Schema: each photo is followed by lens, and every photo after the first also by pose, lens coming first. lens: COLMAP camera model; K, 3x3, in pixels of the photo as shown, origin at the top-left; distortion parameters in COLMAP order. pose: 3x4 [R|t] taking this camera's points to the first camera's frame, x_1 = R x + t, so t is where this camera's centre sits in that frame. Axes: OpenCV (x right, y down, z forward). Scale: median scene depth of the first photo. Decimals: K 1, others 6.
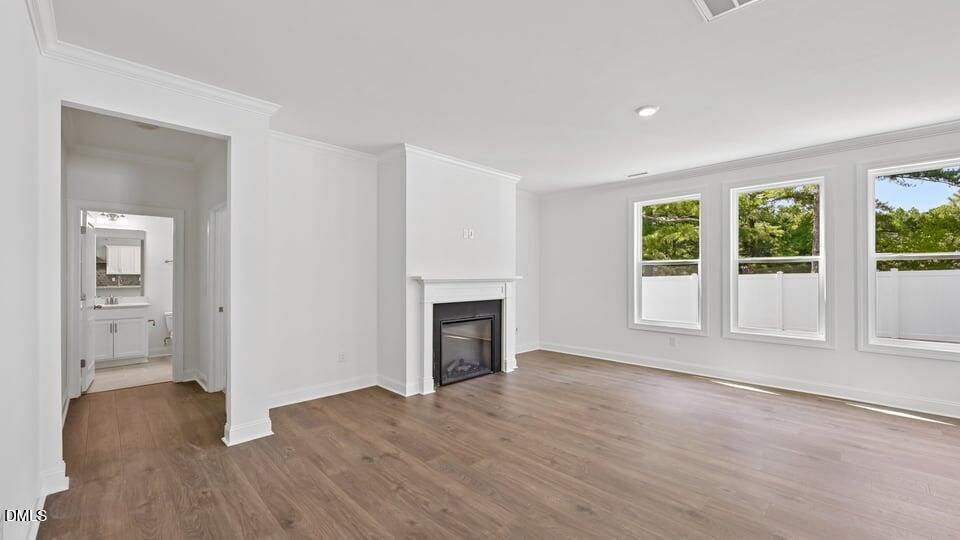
lens RADIAL K [[386.4, 0, 480.0], [0, 386.4, 270.0], [0, 0, 1]] dist [0.000899, 0.000054]
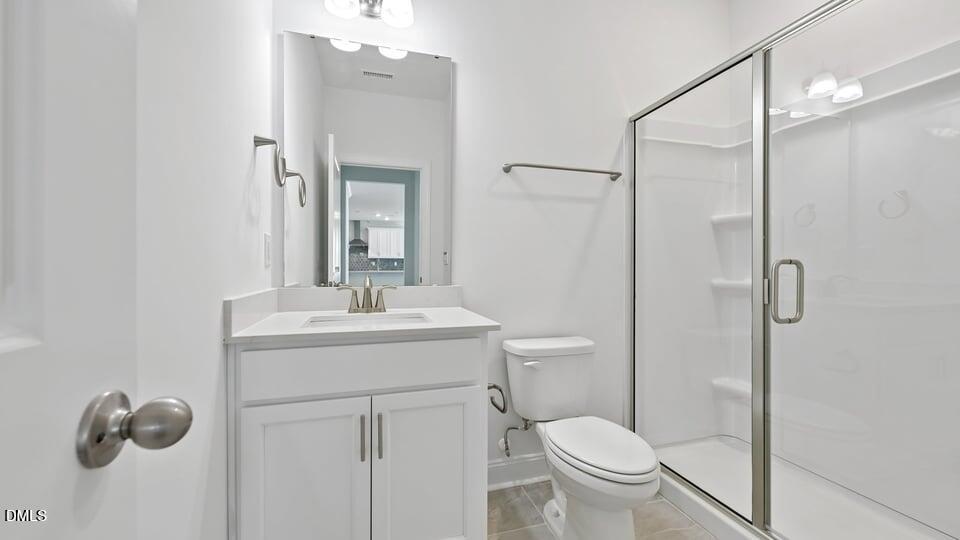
lens RADIAL K [[386.4, 0, 480.0], [0, 386.4, 270.0], [0, 0, 1]] dist [0.000899, 0.000054]
pose [[0.882128, 0.013920, -0.470804, -0.281216], [-0.004697, 0.999773, 0.020759, 0.019657], [0.470986, -0.016101, 0.881994, 0.297316]]
